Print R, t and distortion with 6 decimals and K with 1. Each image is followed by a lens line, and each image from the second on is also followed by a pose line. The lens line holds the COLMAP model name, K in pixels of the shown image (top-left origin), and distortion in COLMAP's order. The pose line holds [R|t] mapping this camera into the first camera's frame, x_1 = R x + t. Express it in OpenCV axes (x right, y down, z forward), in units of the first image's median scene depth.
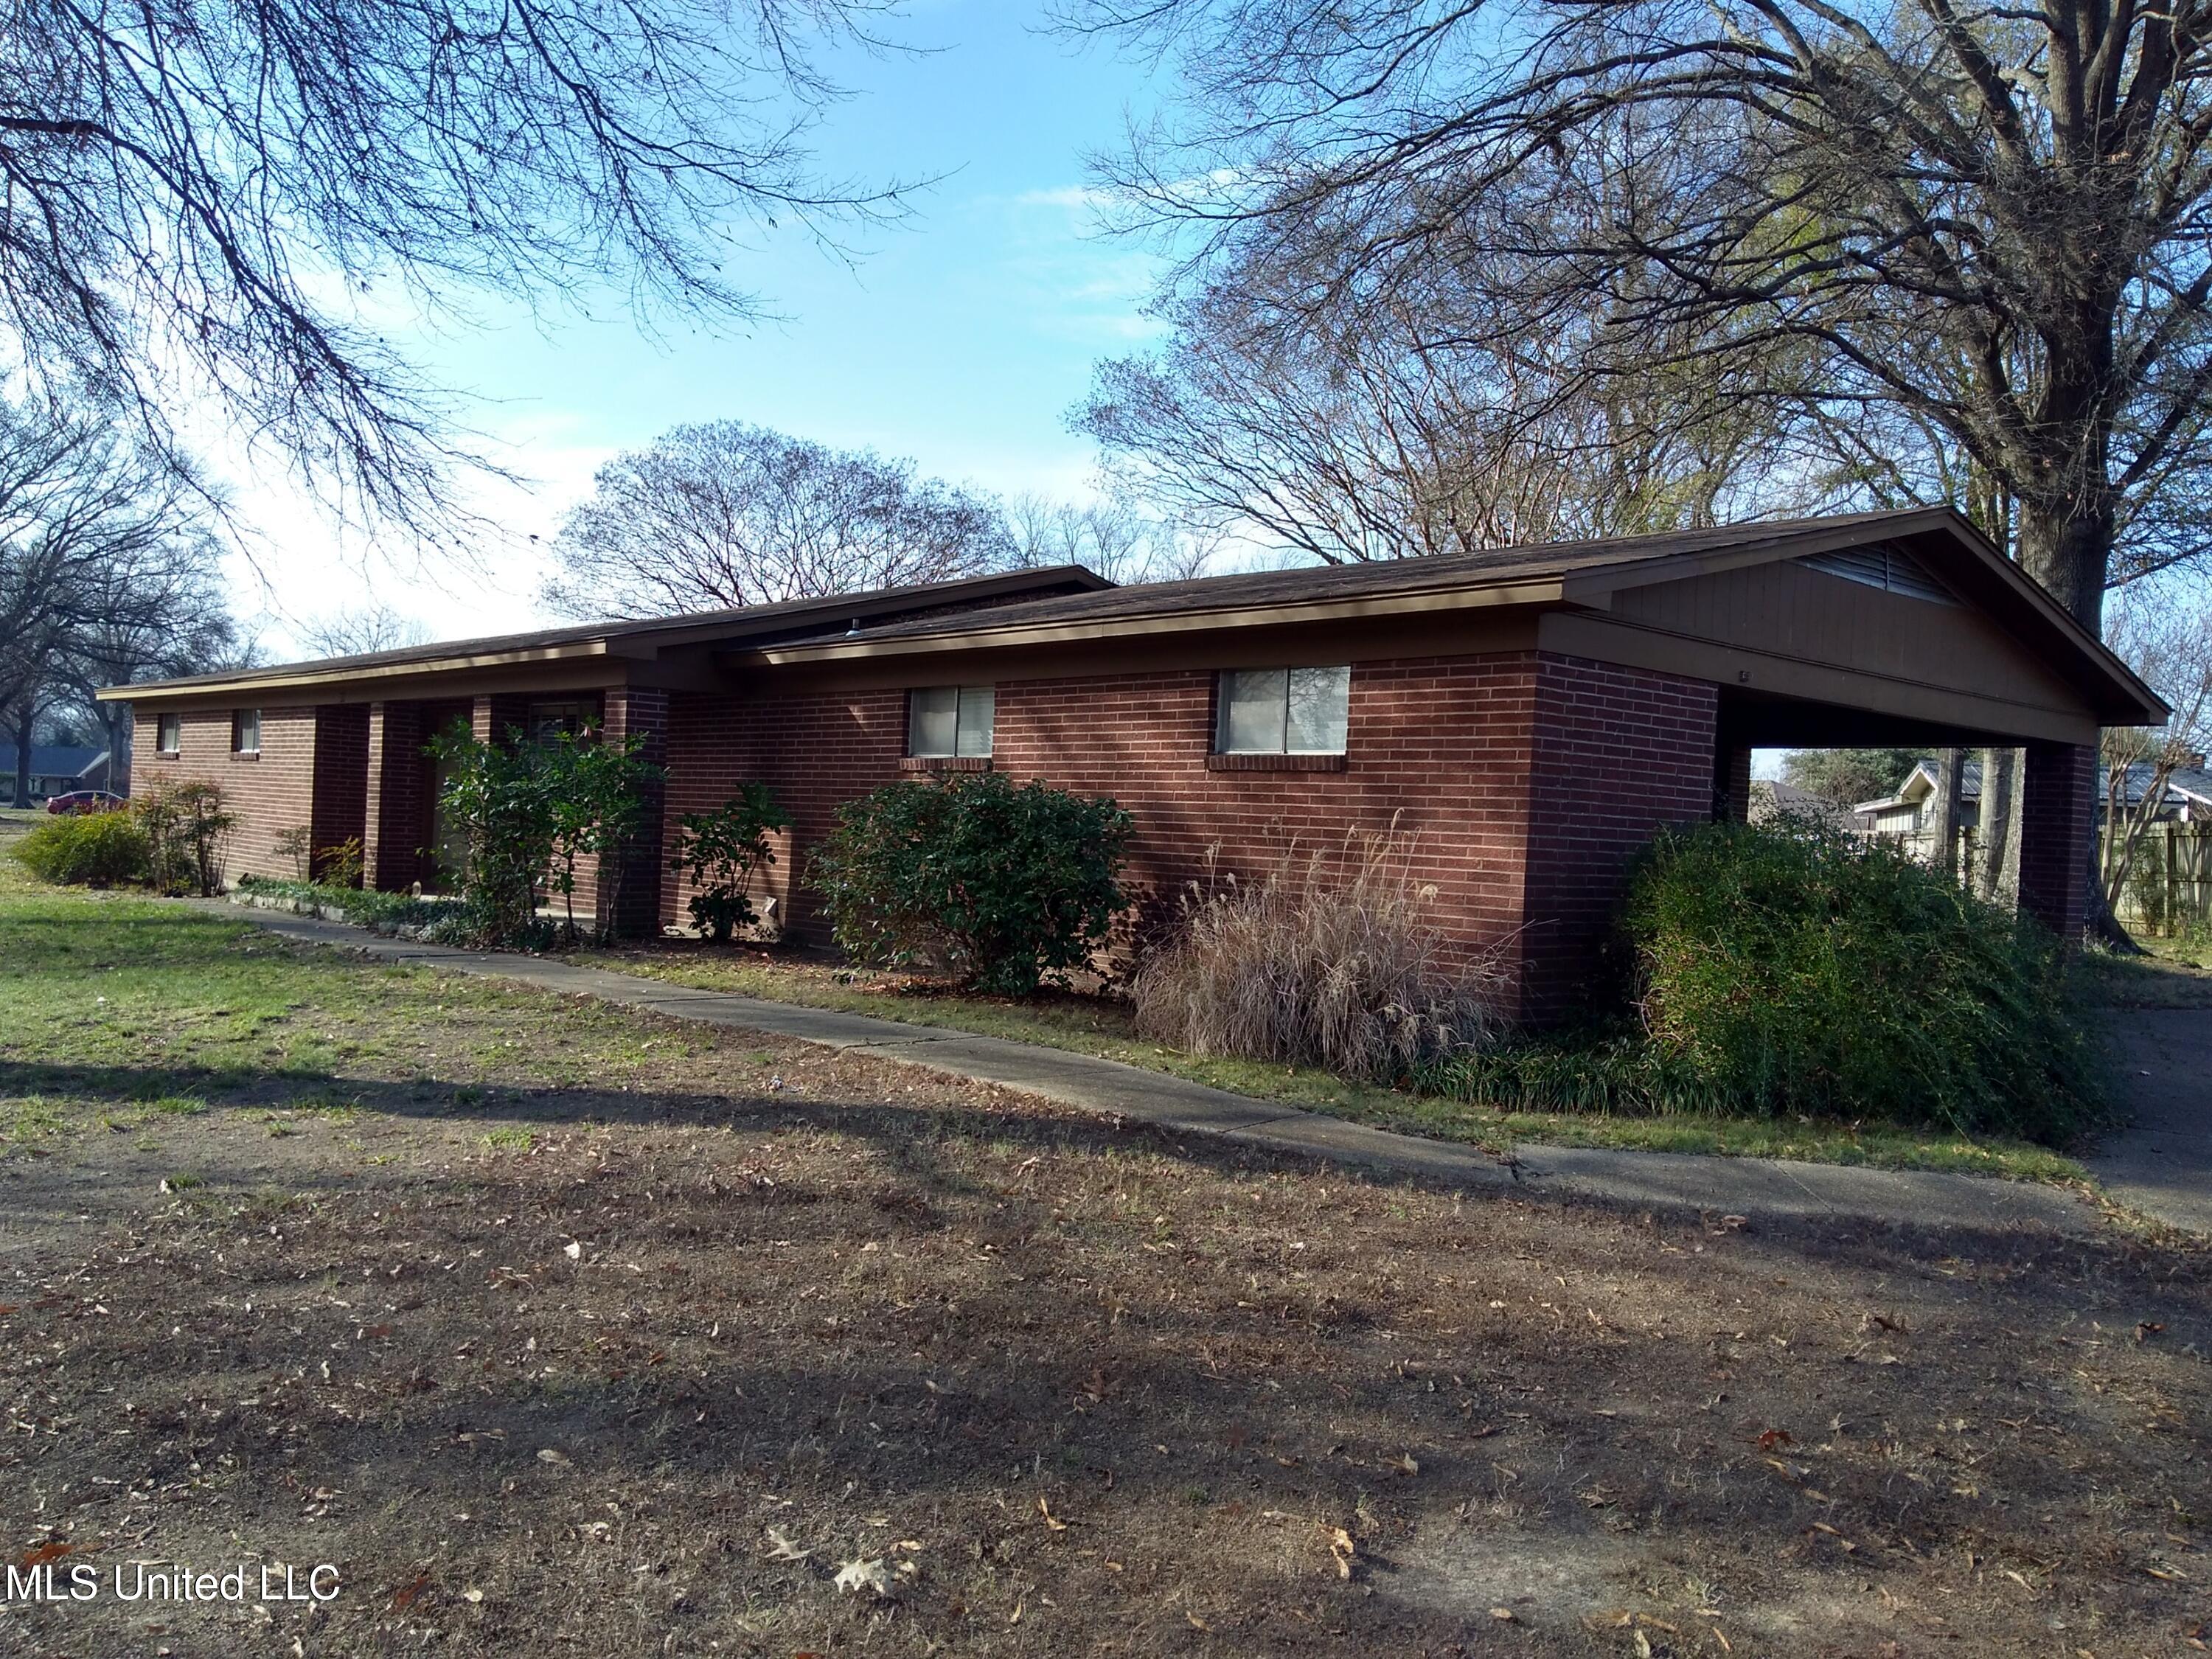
lens RADIAL K [[1768.6, 0, 1120.7], [0, 1768.6, 835.5], [0, 0, 1]] dist [0.084462, -0.134034]
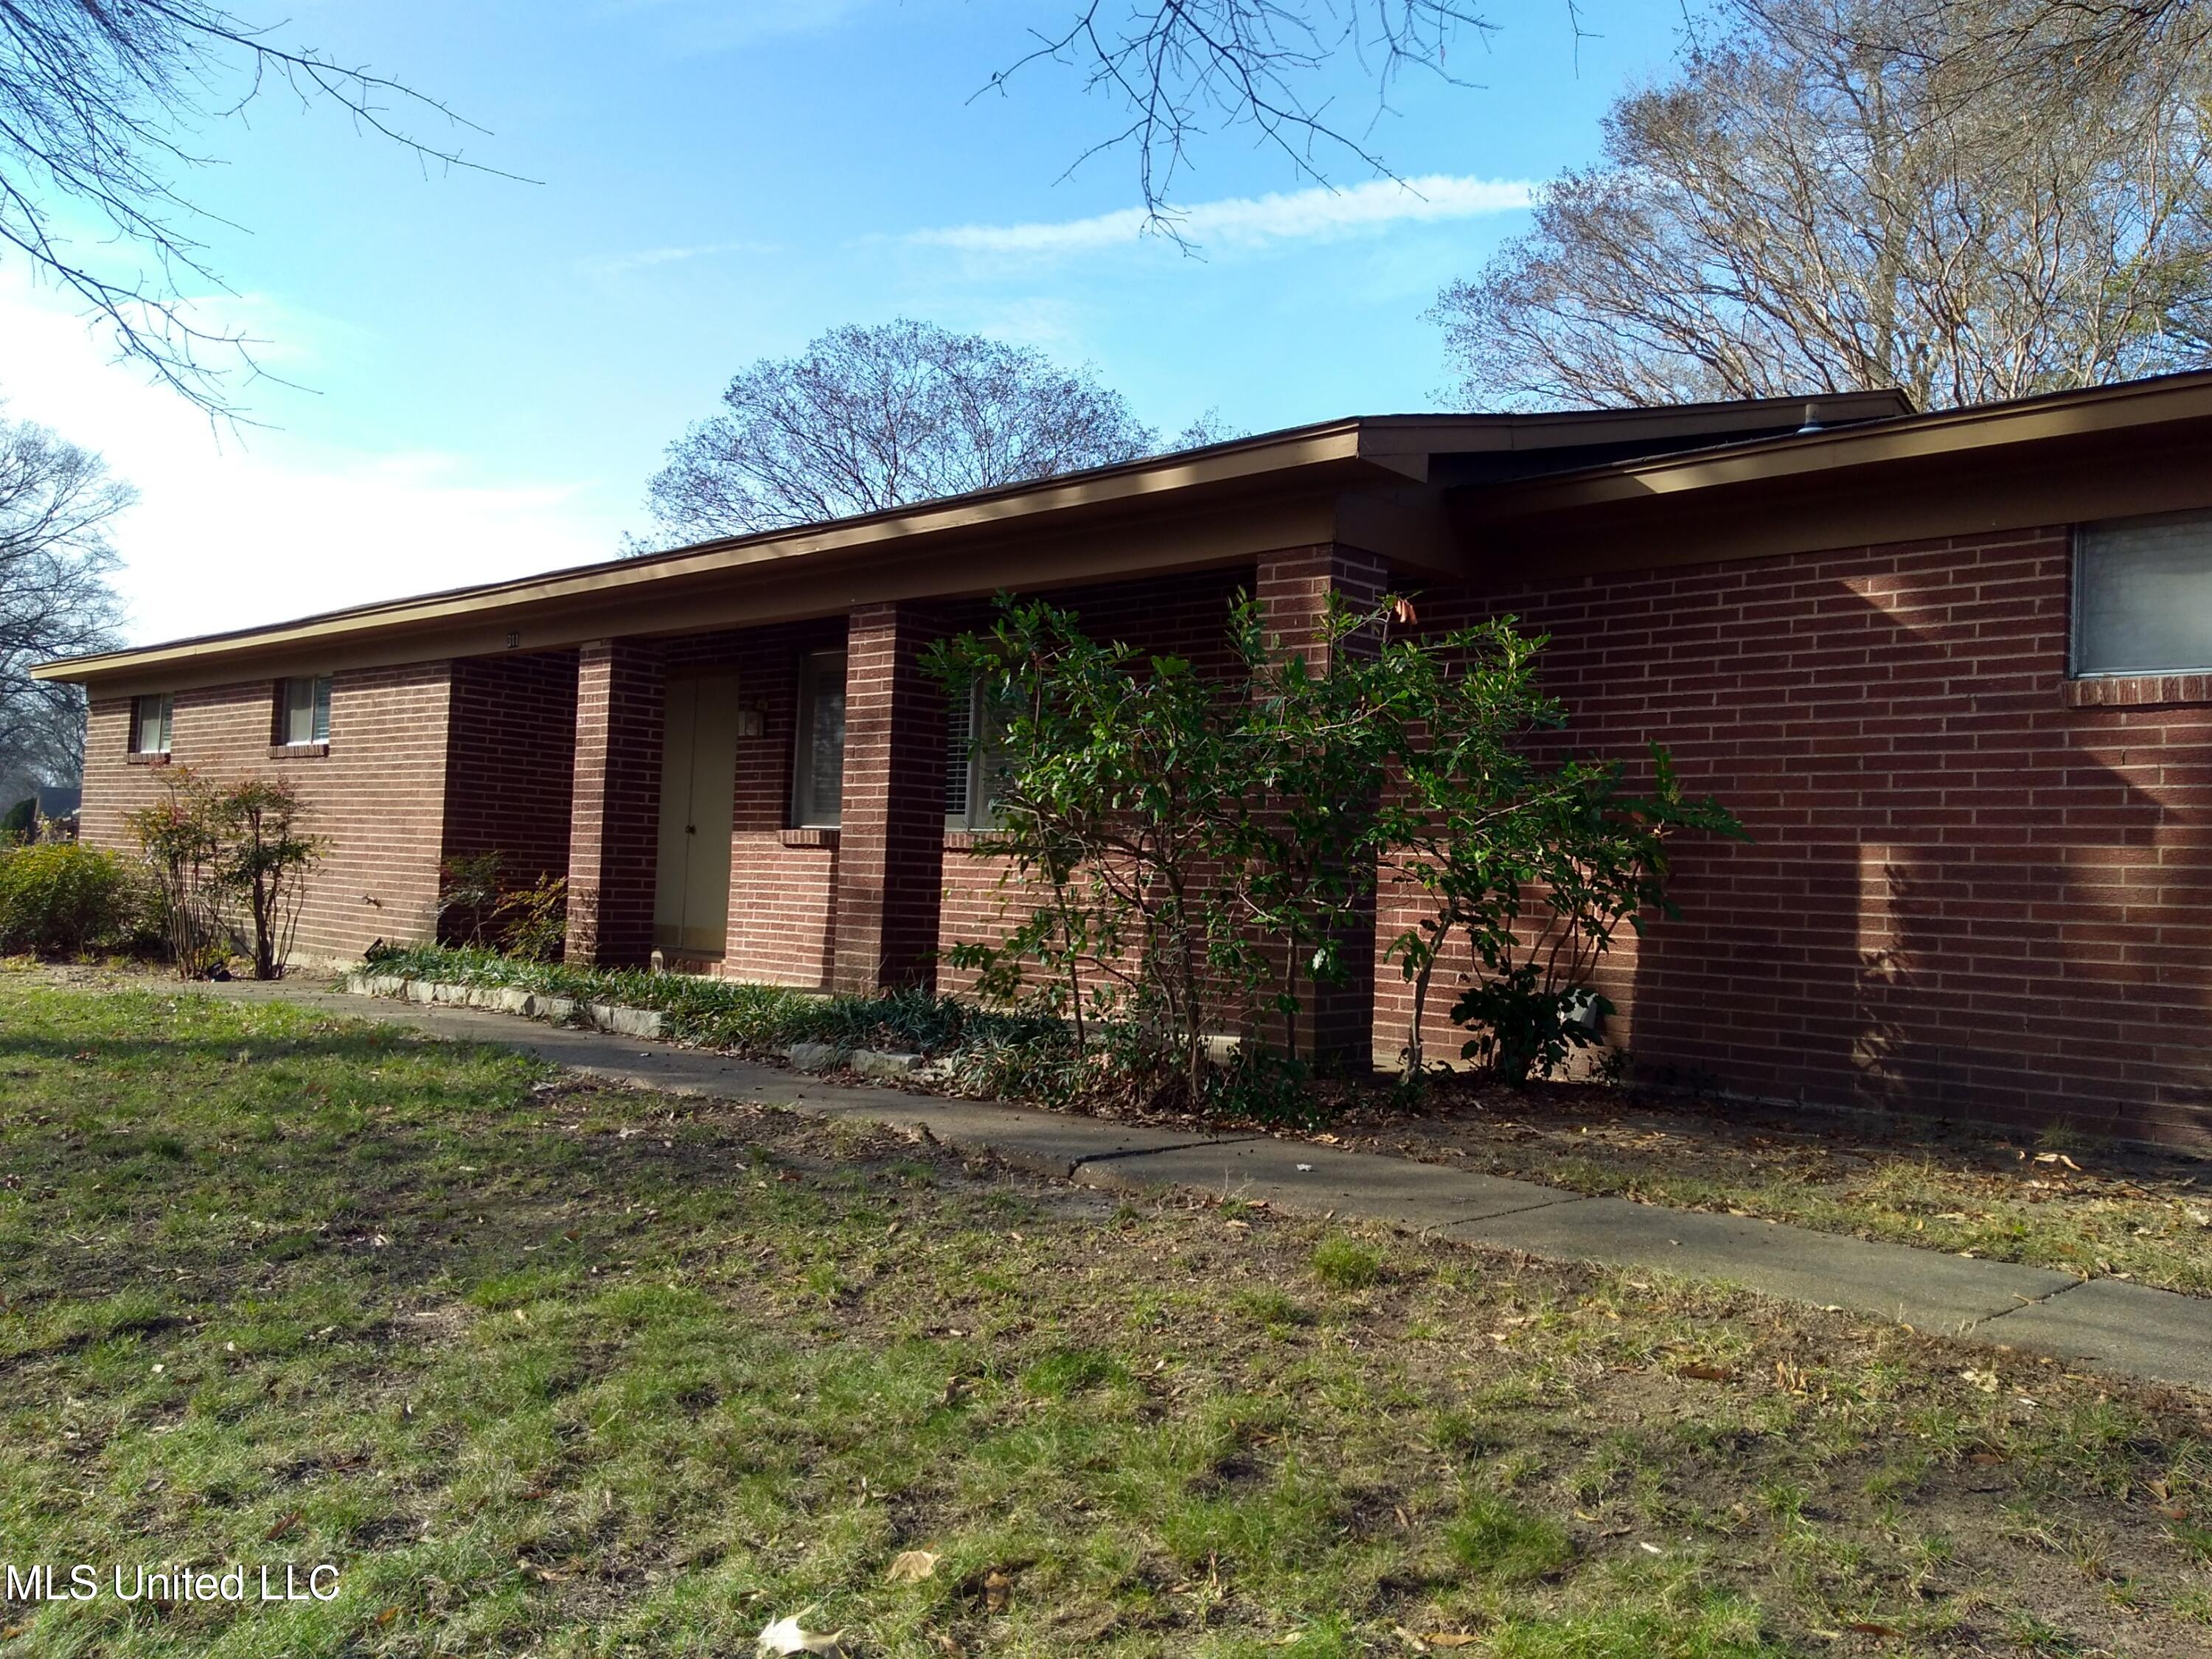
lens RADIAL K [[1768.6, 0, 1120.7], [0, 1768.6, 835.5], [0, 0, 1]] dist [0.084462, -0.134034]
pose [[0.997873, 0.001194, 0.065171, -0.251317], [0.000913, 0.999478, -0.032290, 0.006011], [-0.065176, 0.032280, 0.997352, 0.369306]]
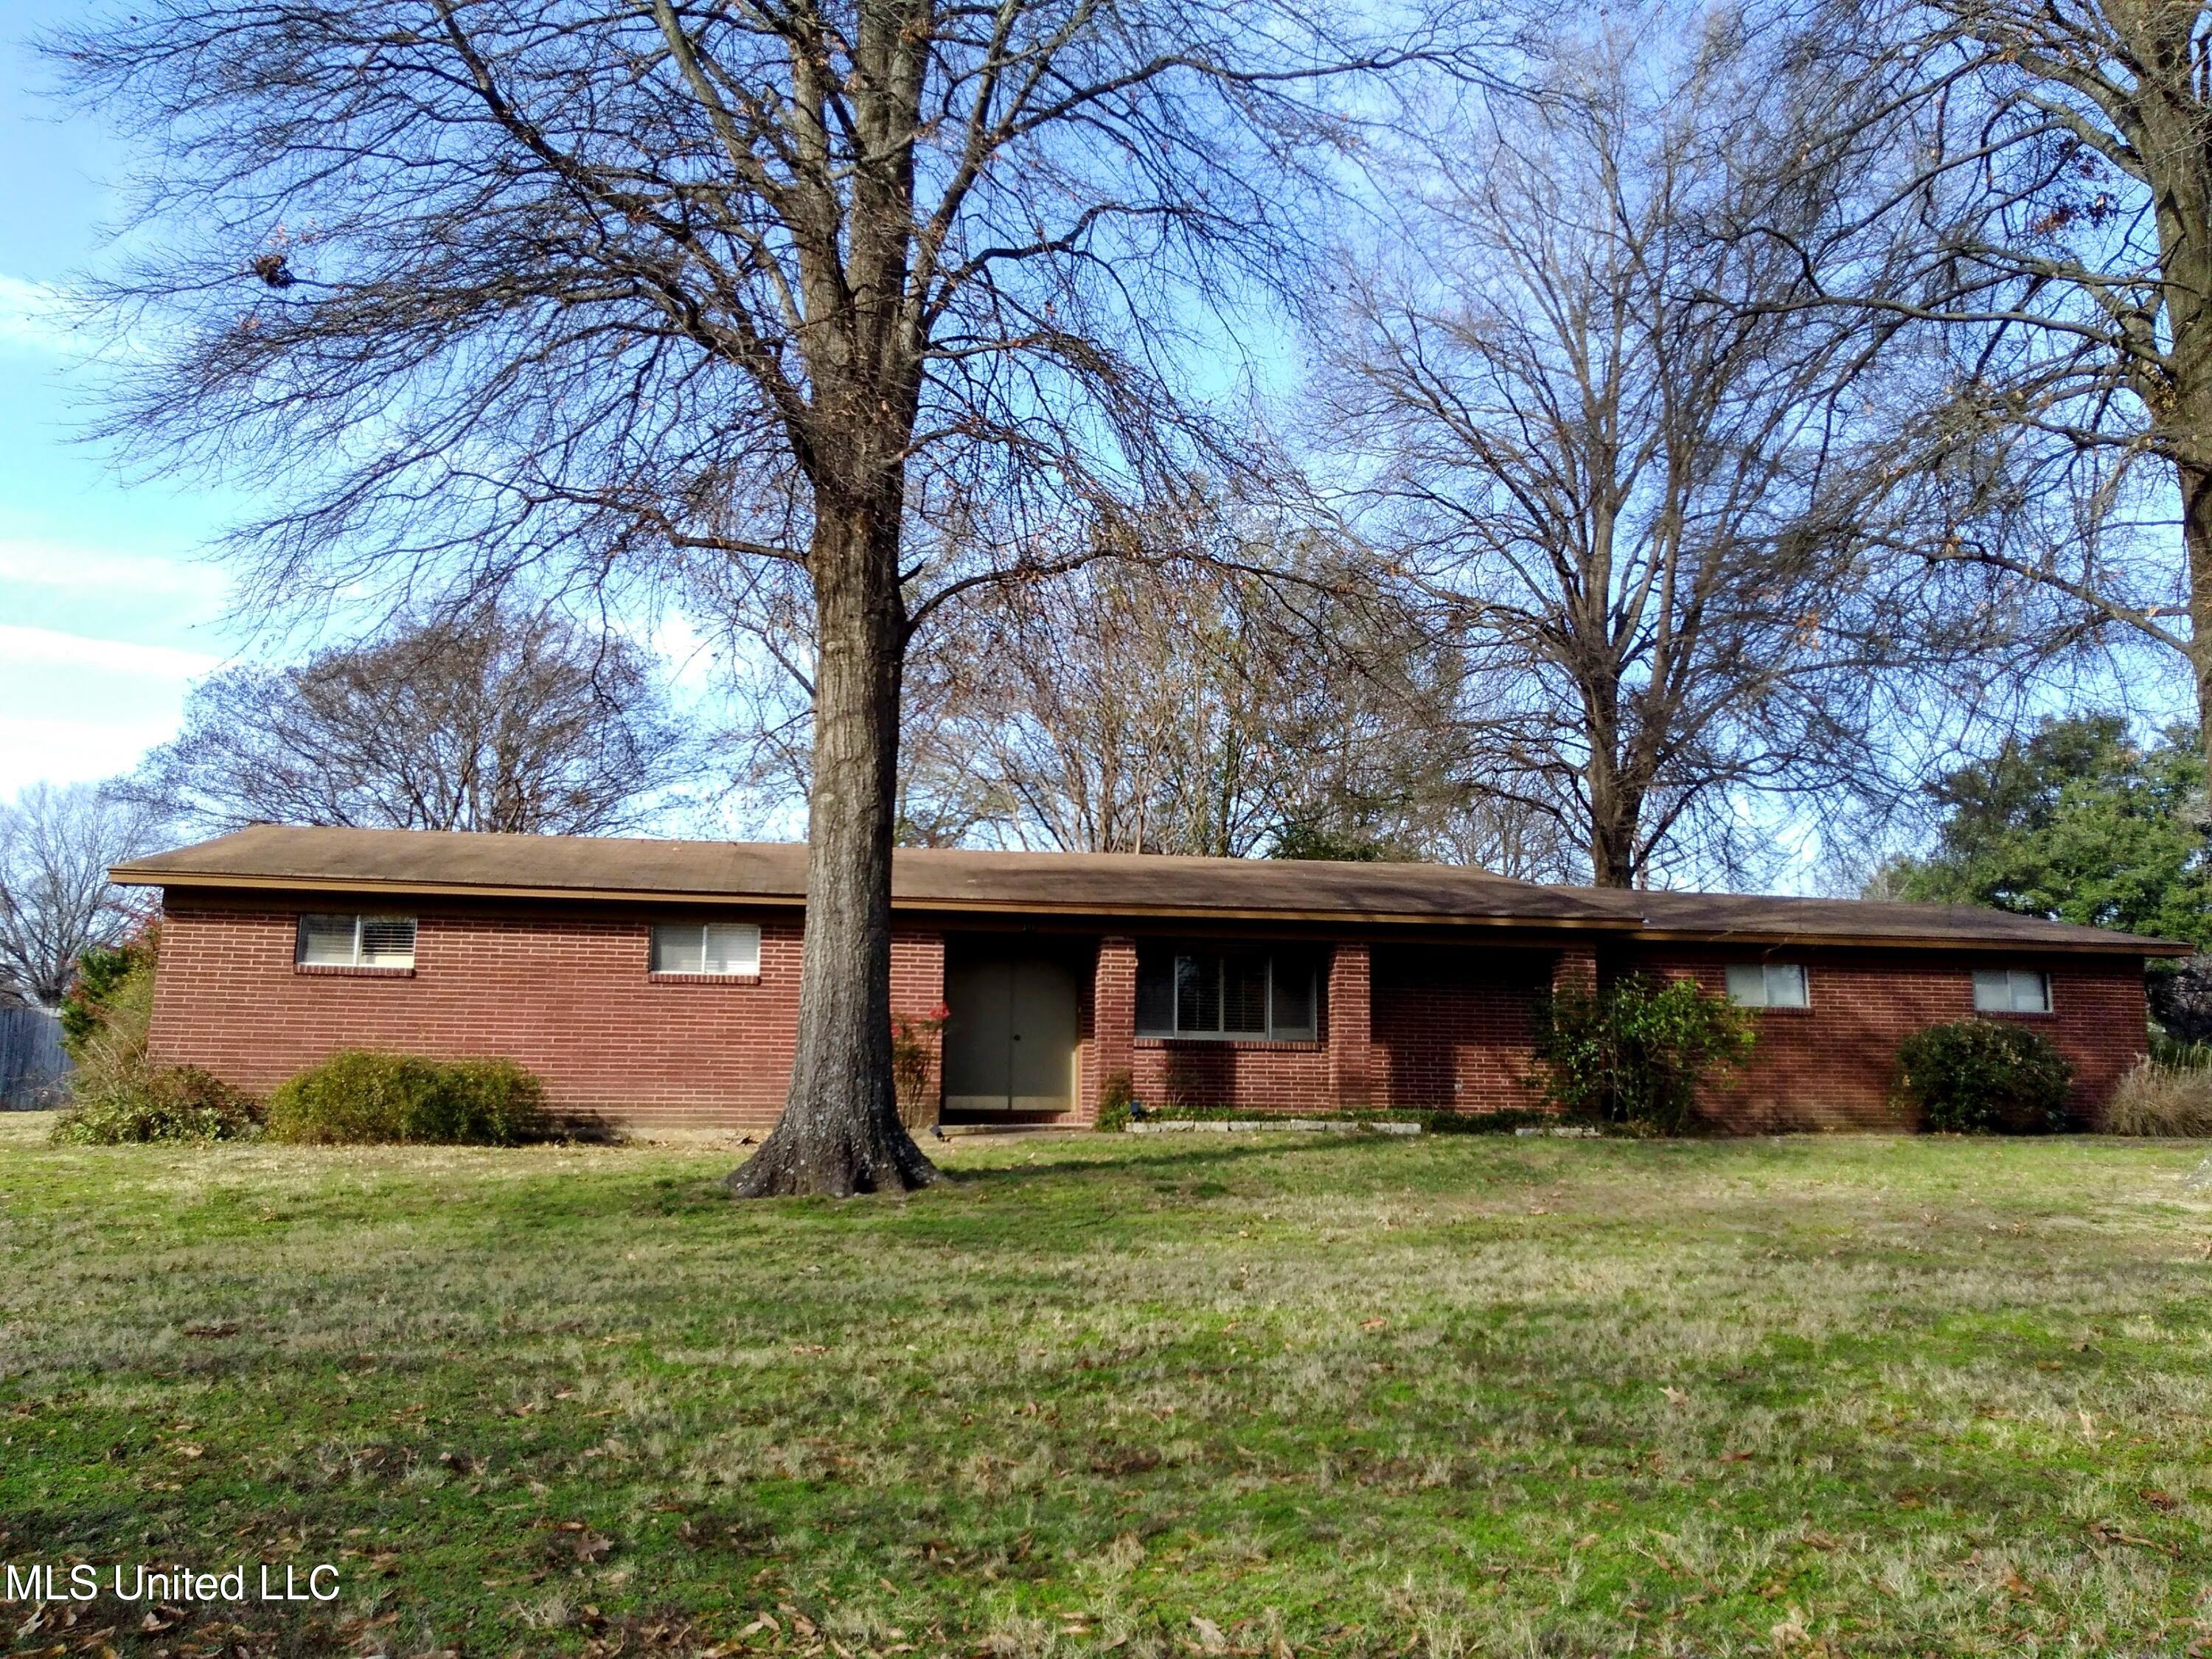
lens RADIAL K [[1795.9, 0, 1083.6], [0, 1795.9, 770.4], [0, 0, 1]] dist [0.006308, 0.002202]
pose [[0.543393, 0.122175, 0.830540, -1.166262], [0.013214, 0.987985, -0.153982, -0.007201], [-0.839374, 0.094648, 0.535250, 0.390310]]
